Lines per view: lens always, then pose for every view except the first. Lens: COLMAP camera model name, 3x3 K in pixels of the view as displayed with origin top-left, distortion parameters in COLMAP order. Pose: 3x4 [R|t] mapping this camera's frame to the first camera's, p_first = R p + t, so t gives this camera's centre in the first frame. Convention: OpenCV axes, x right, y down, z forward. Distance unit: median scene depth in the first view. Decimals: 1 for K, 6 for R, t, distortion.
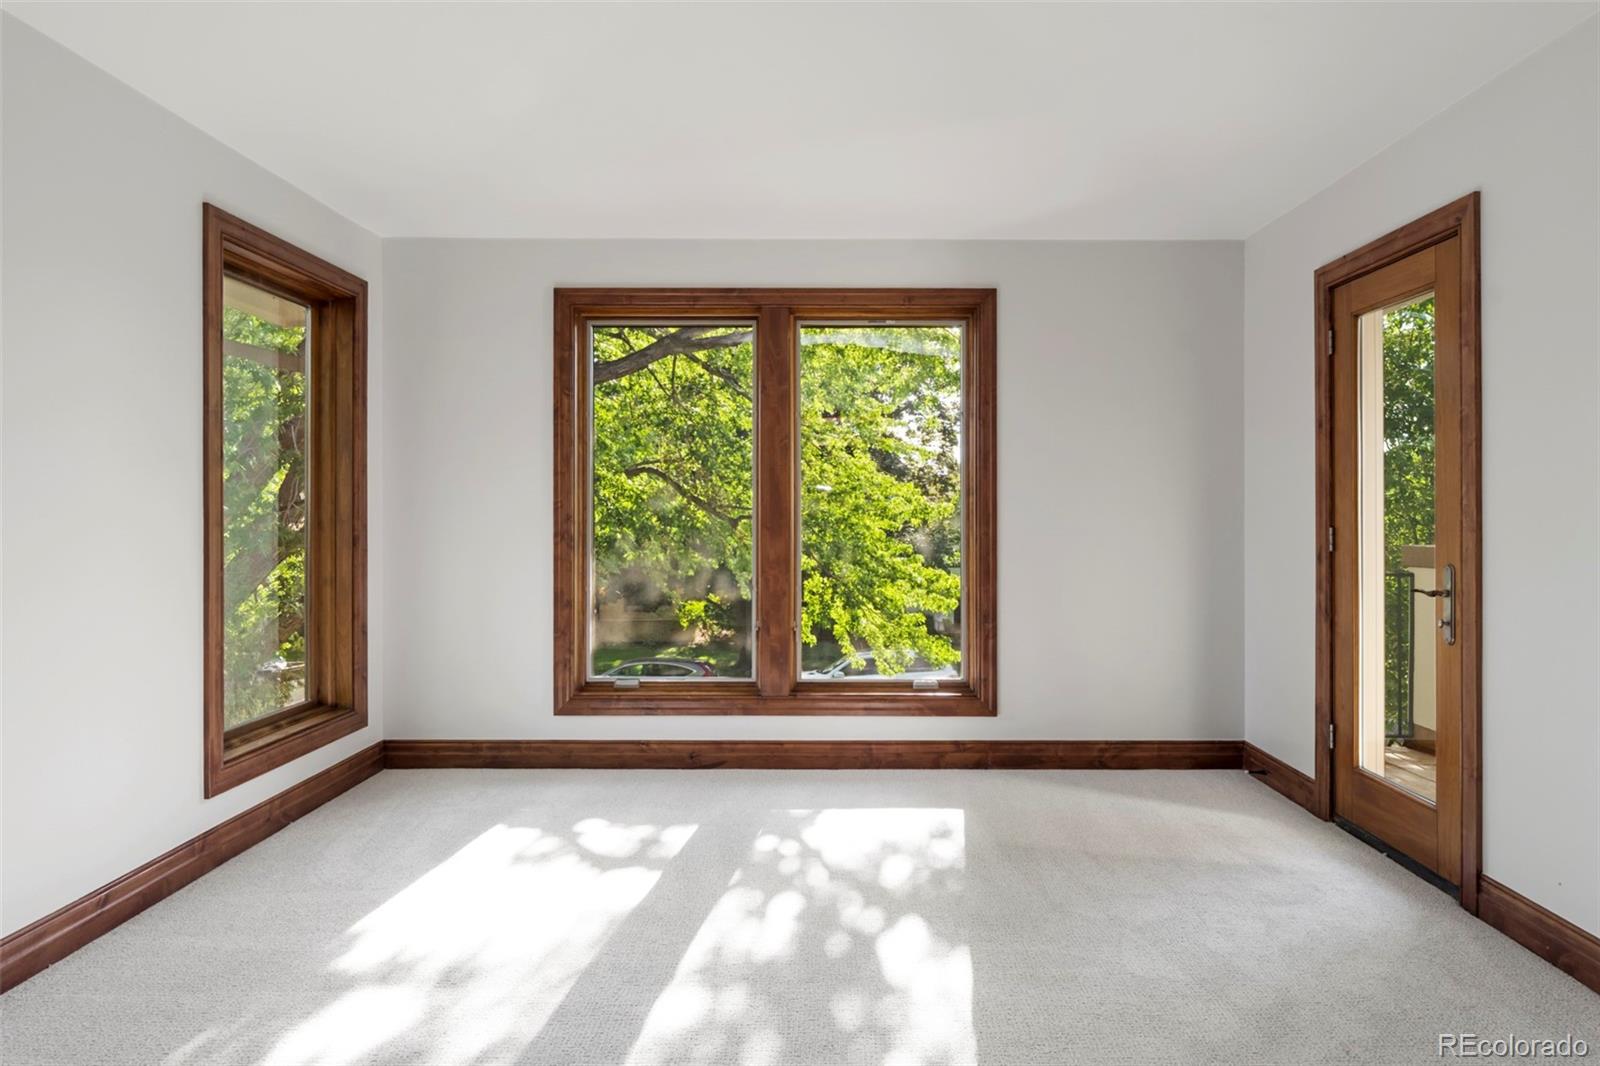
lens RADIAL K [[890.4, 0, 804.1], [0, 890.4, 502.1], [0, 0, 1]] dist [0.002379, 0.000323]
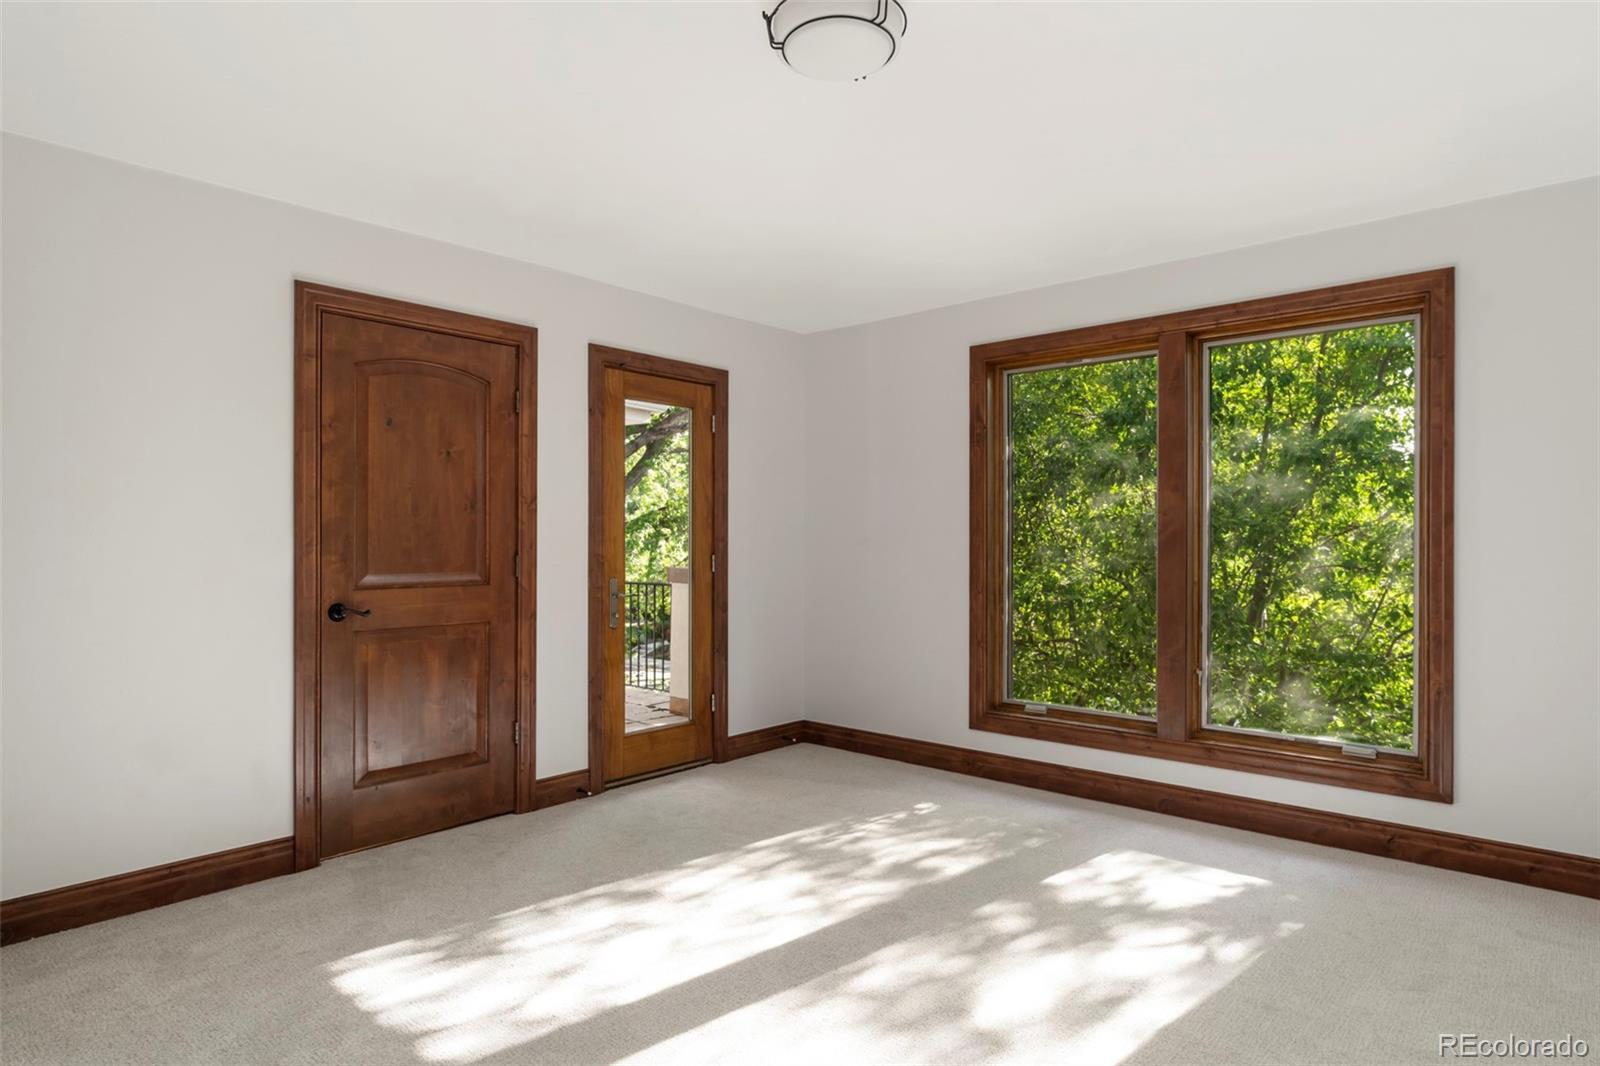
lens RADIAL K [[913.3, 0, 796.0], [0, 913.3, 529.9], [0, 0, 1]] dist [-0.000820, 0.000144]
pose [[0.740824, -0.008384, -0.671647, 0.331247], [0.002146, 0.999947, -0.010115, 0.001508], [0.671696, 0.006052, 0.740803, 0.001913]]
